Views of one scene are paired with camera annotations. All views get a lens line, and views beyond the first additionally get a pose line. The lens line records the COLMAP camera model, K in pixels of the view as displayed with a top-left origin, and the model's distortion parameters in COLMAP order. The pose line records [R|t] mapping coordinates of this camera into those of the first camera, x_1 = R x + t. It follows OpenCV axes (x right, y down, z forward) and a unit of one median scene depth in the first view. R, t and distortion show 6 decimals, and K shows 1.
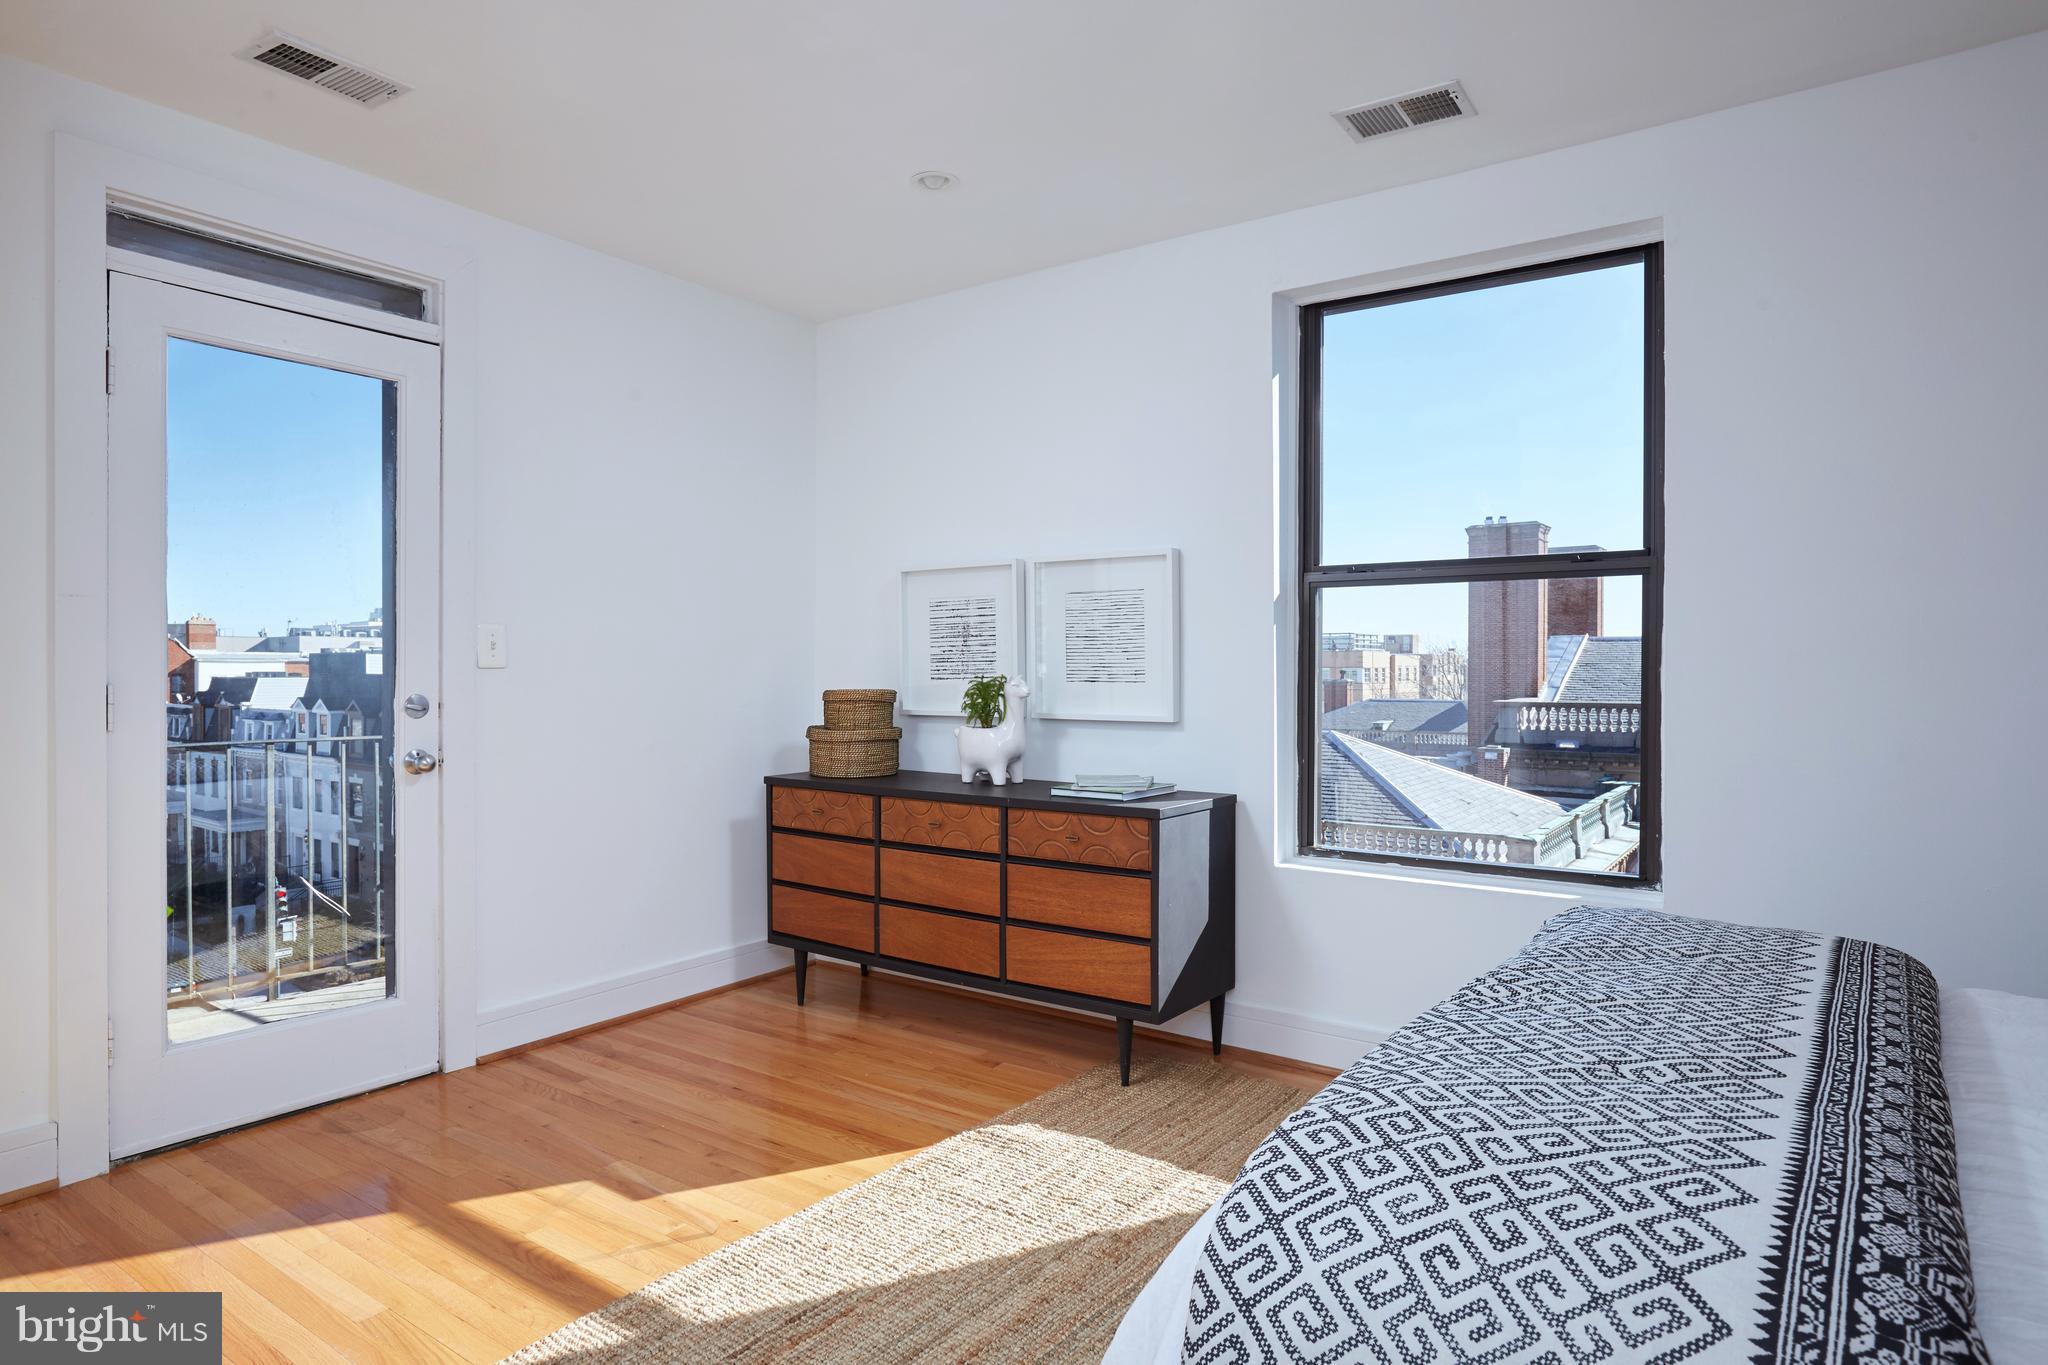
lens RADIAL K [[1155.6, 0, 1034.1], [0, 1155.6, 688.2], [0, 0, 1]] dist [-0.013387, 0.001639]
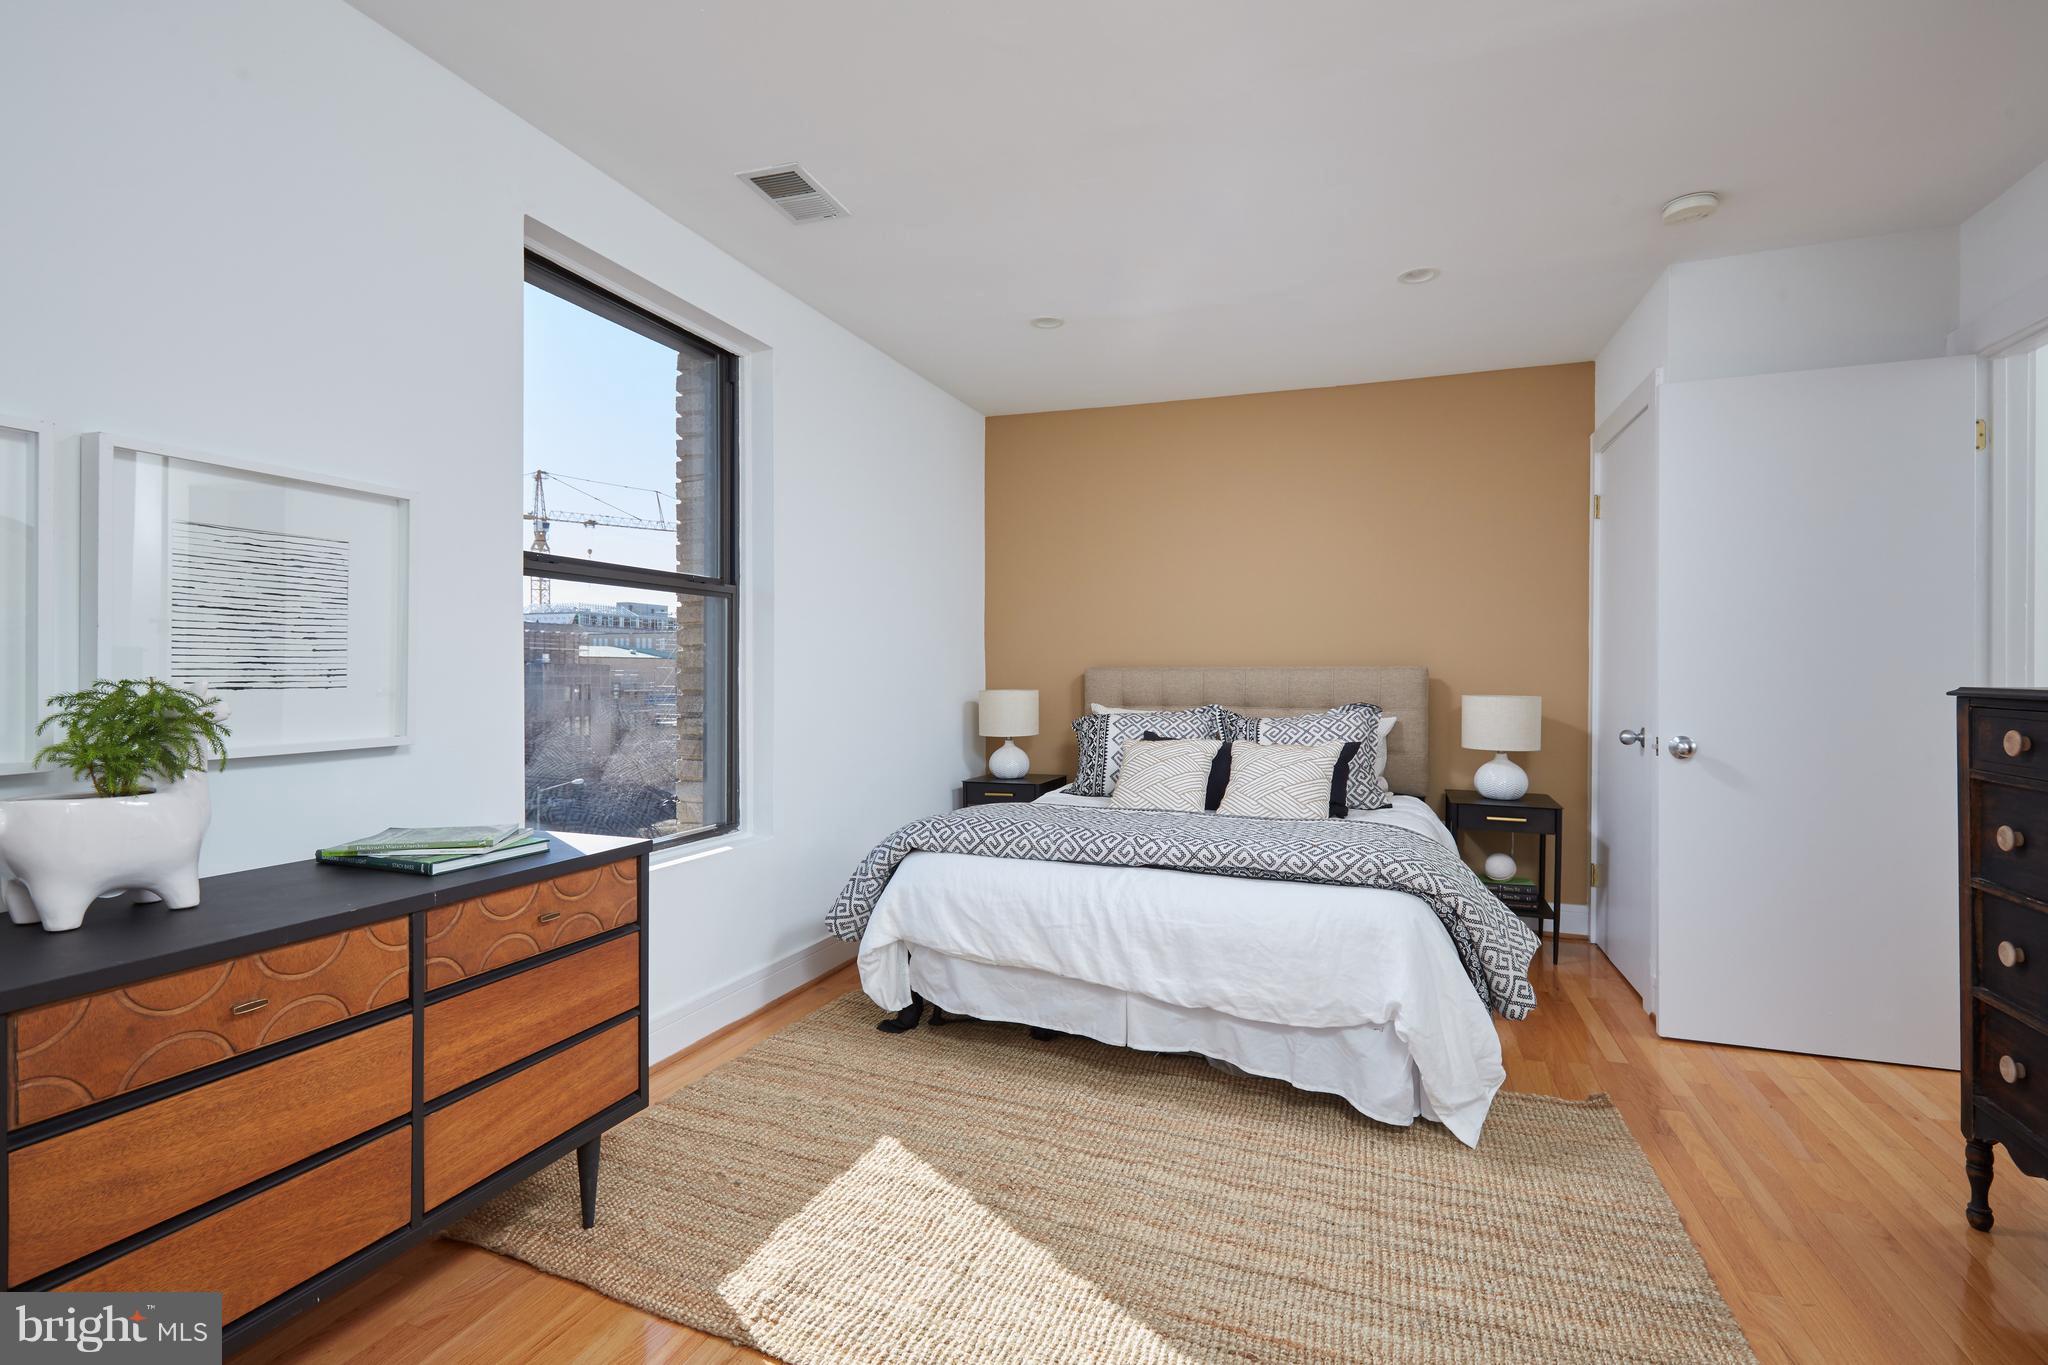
lens RADIAL K [[932.9, 0, 1047.5], [0, 932.9, 675.8], [0, 0, 1]] dist [0.002214, -0.000174]
pose [[-0.266592, -0.010617, 0.963751, -0.544330], [0.010759, 0.999844, 0.013990, -0.015575], [-0.963749, 0.014098, -0.266436, 0.820360]]
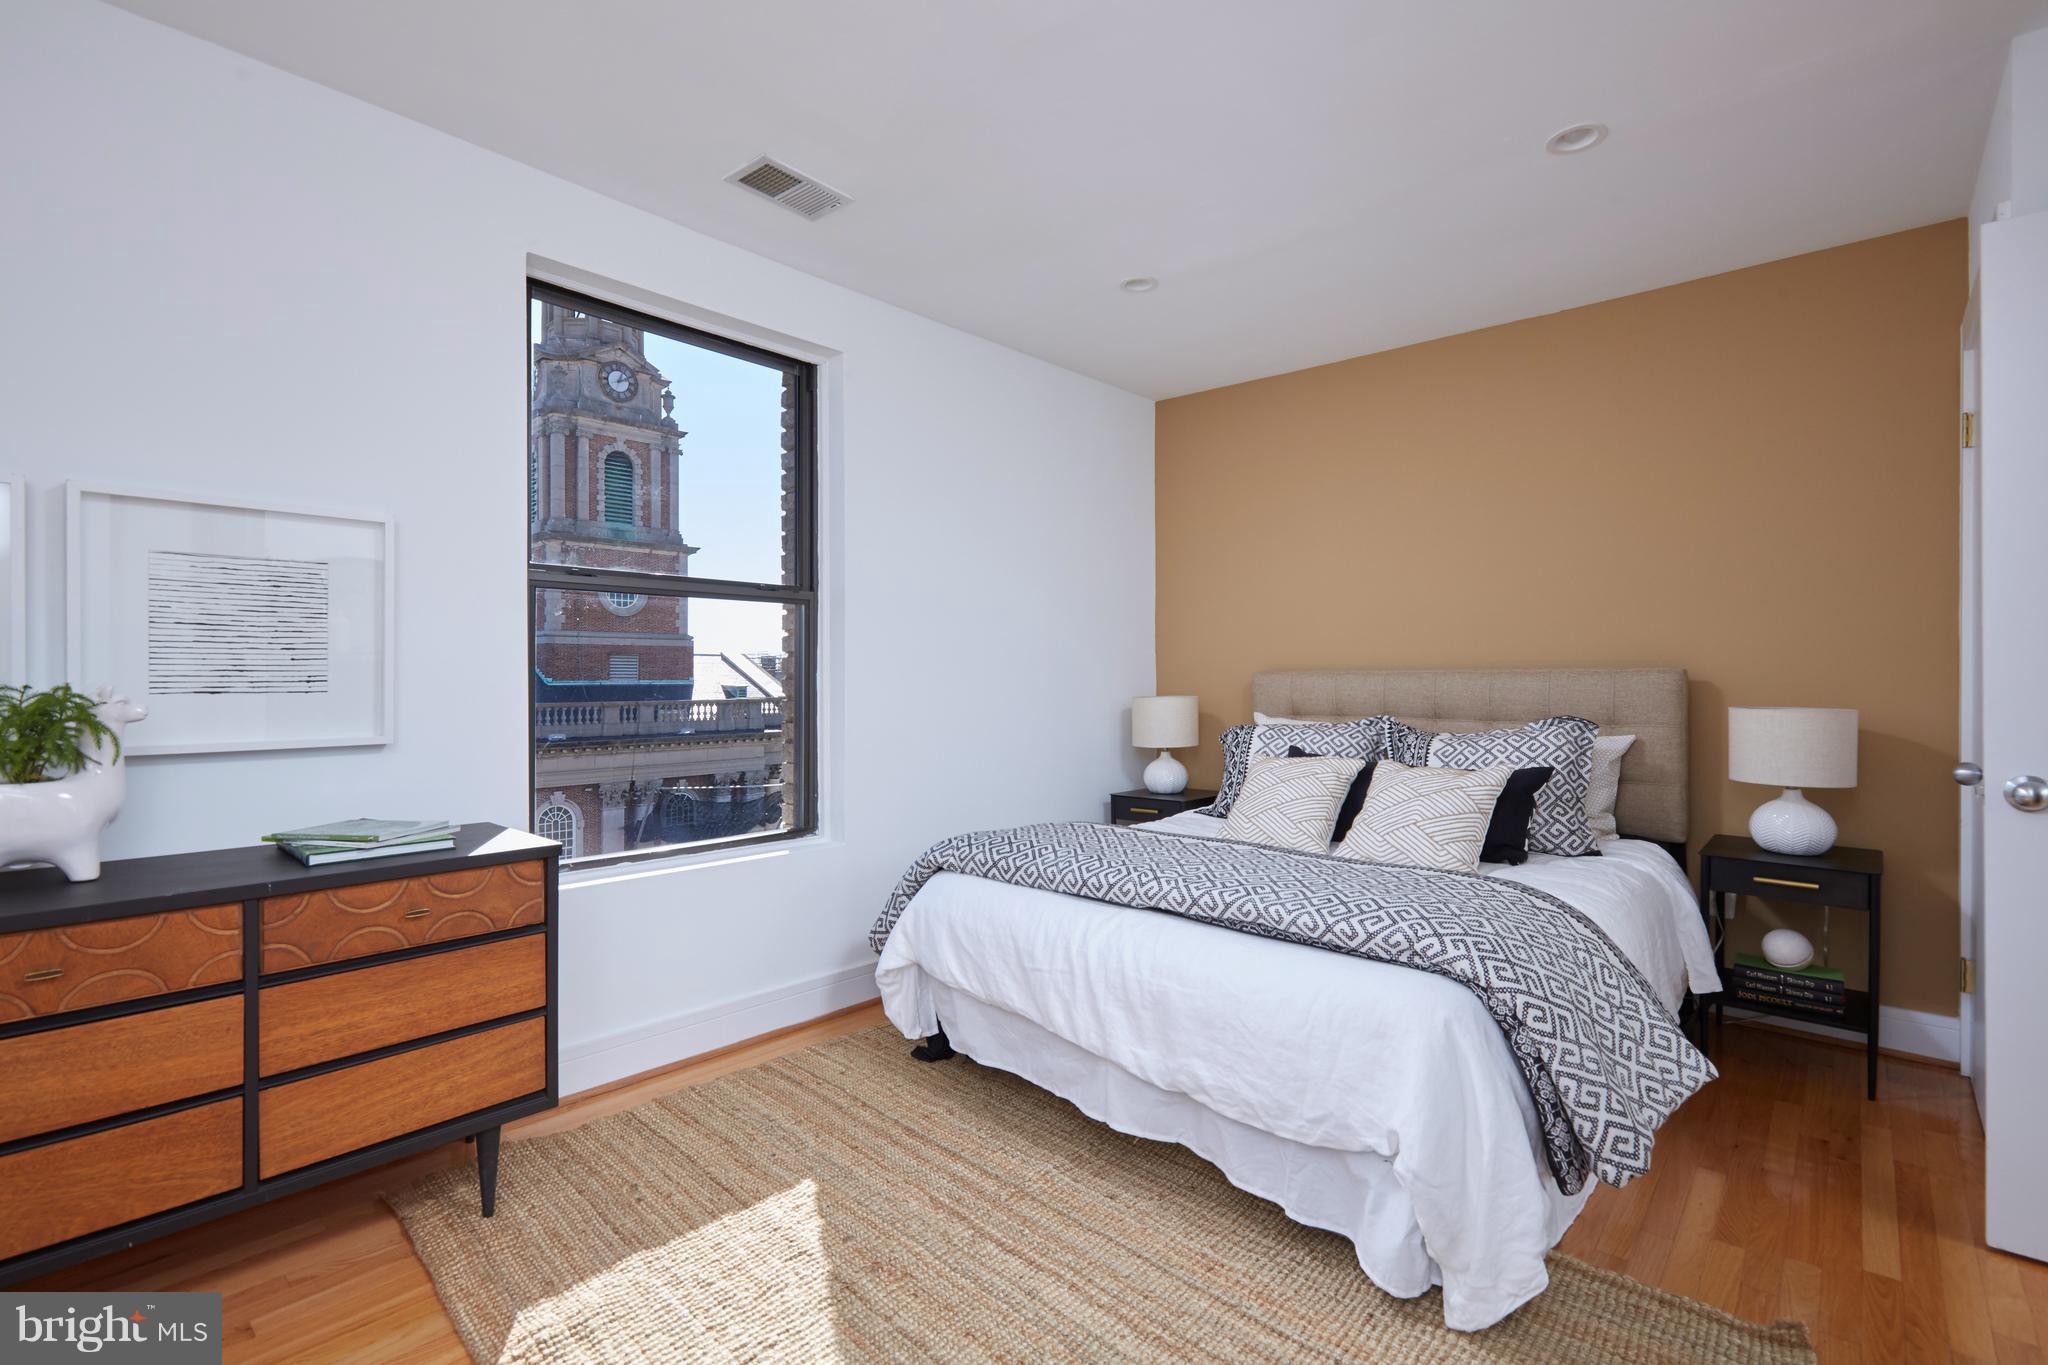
lens RADIAL K [[932.9, 0, 1046.3], [0, 932.9, 677.9], [0, 0, 1]] dist [0.002214, -0.000174]
pose [[0.108912, -0.006593, 0.994029, -0.468196], [0.016286, 0.999856, 0.004848, -0.010075], [-0.993918, 0.015661, 0.109004, 0.525181]]
